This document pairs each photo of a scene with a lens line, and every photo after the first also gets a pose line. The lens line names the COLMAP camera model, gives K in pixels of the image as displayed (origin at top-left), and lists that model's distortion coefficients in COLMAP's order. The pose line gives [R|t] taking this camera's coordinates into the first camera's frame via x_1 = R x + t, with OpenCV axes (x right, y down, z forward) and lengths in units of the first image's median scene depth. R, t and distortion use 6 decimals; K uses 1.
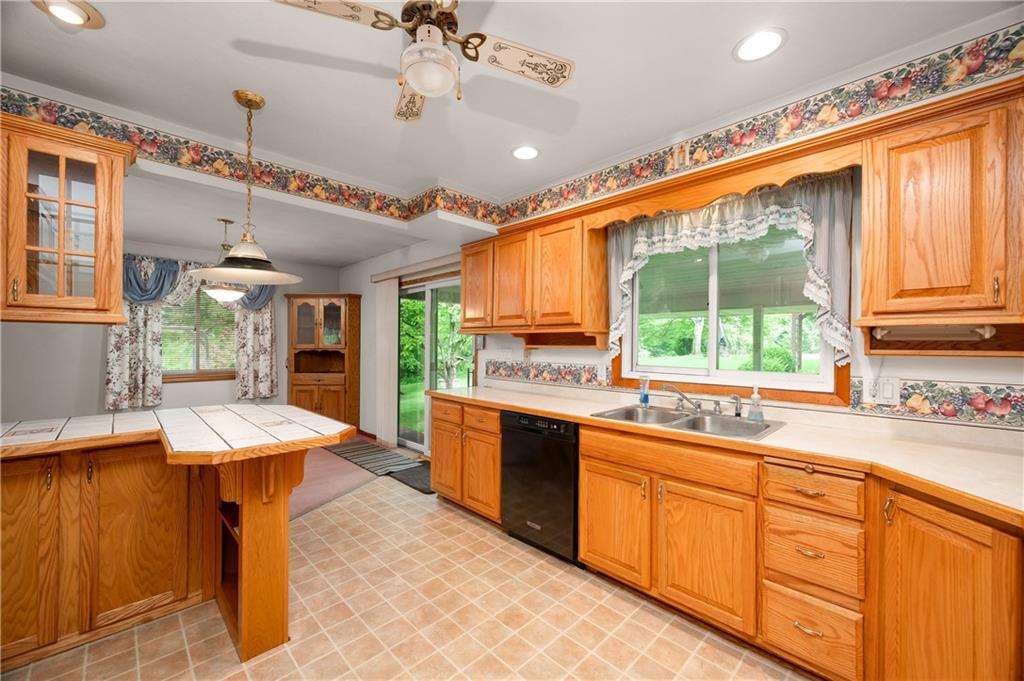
lens RADIAL K [[405.2, 0, 513.5], [0, 405.2, 344.9], [0, 0, 1]] dist [-0.000180, -0.000401]
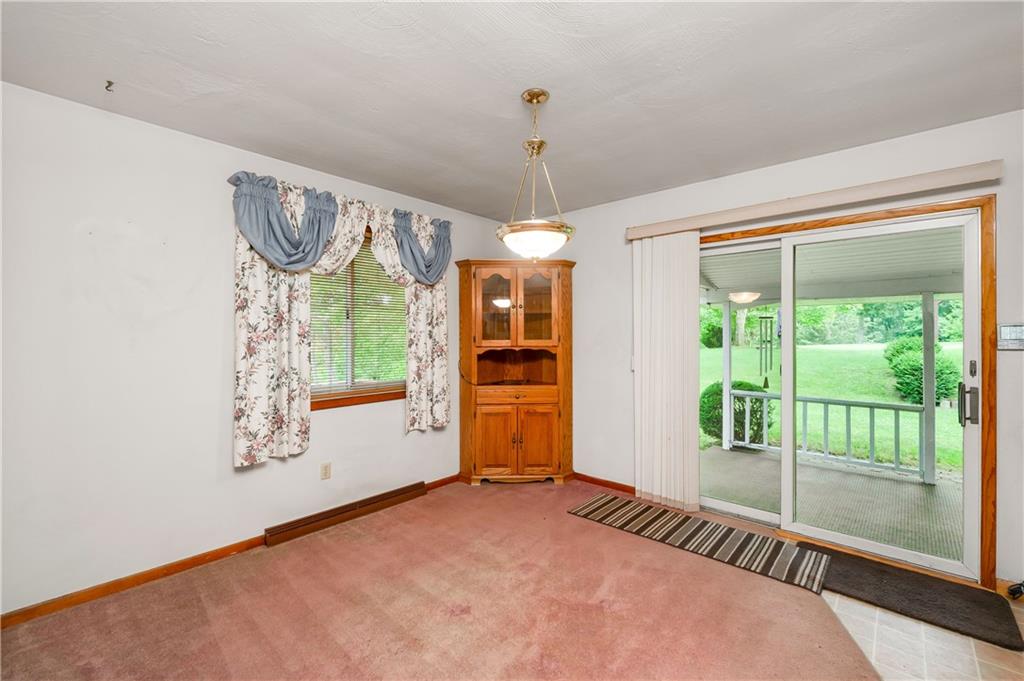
lens RADIAL K [[431.1, 0, 502.3], [0, 431.1, 335.0], [0, 0, 1]] dist [-0.001727, 0.000179]
pose [[0.998632, -0.006203, 0.051915, -1.119727], [0.006349, 0.999976, -0.002644, -0.015564], [-0.051898, 0.002970, 0.998648, 0.684016]]
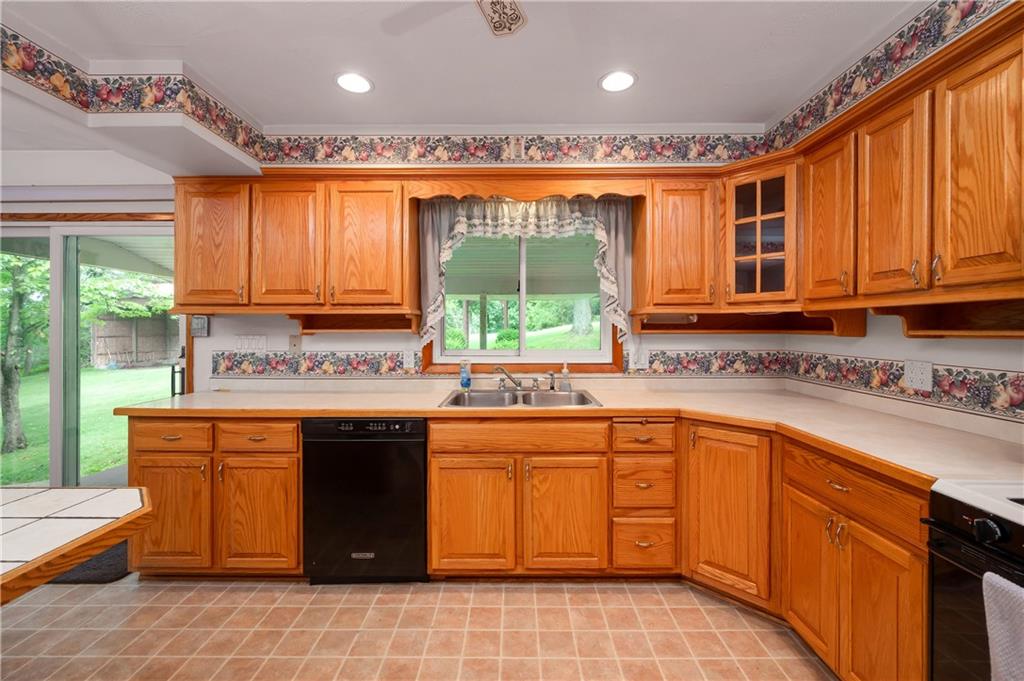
lens RADIAL K [[421.8, 0, 515.7], [0, 421.8, 329.9], [0, 0, 1]] dist [-0.000060, 0.000836]
pose [[0.705064, -0.009547, 0.709079, -0.301270], [0.007848, 0.999953, 0.005660, -0.000500], [-0.709100, 0.001574, 0.705106, 0.187938]]
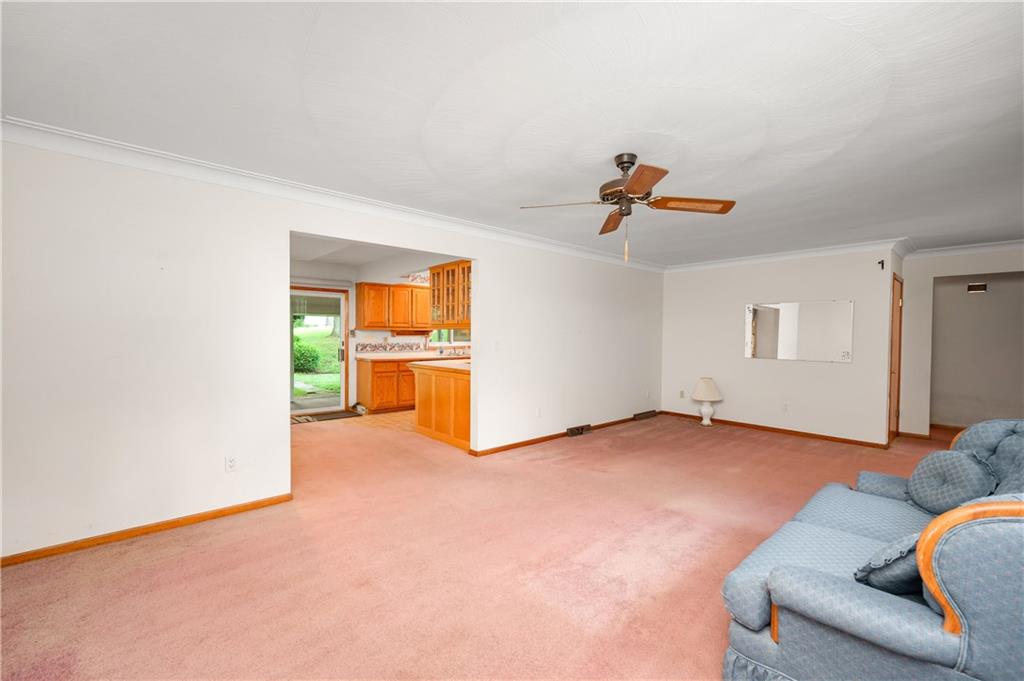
lens RADIAL K [[431.1, 0, 514.9], [0, 431.1, 339.9], [0, 0, 1]] dist [-0.001727, 0.000179]
pose [[0.054527, -0.019131, 0.998329, -2.798874], [-0.004551, 0.999801, 0.019408, -0.026251], [-0.998502, -0.005602, 0.054429, 0.253260]]
